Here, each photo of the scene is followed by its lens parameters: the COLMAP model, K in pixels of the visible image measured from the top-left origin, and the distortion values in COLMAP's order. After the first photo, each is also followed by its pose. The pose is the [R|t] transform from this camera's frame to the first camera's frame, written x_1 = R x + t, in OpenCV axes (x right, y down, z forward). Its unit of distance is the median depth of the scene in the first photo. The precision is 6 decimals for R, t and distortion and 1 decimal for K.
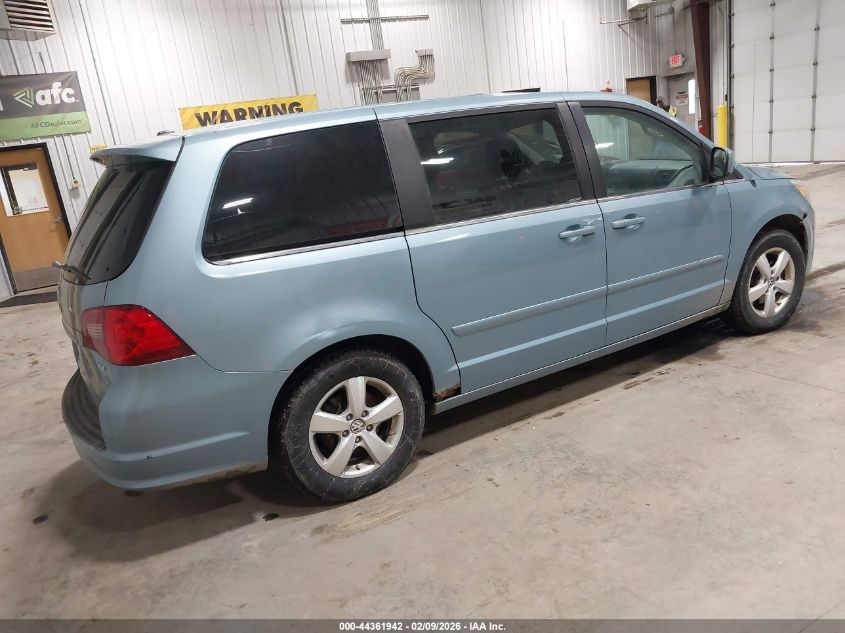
lens RADIAL K [[649.3, 0, 422.5], [0, 649.3, 316.5], [0, 0, 1]] dist [-0.002027, -0.006131]
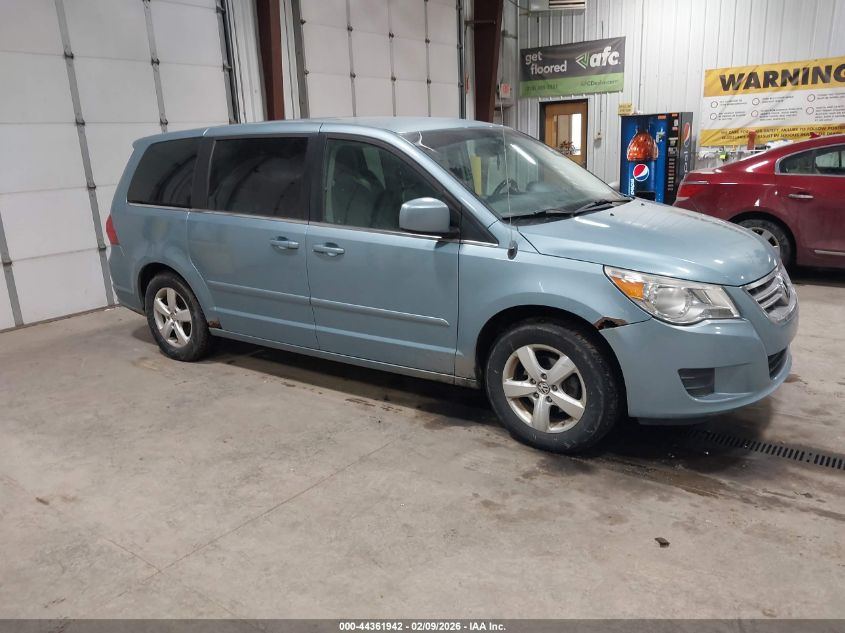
lens RADIAL K [[627.8, 0, 422.5], [0, 627.8, 316.5], [0, 0, 1]] dist [-0.002997, -0.010267]
pose [[0.449267, 0.343709, -0.824635, 0.598579], [-0.254672, 0.934006, 0.250548, -0.159157], [0.856330, 0.097448, 0.507151, 0.279738]]
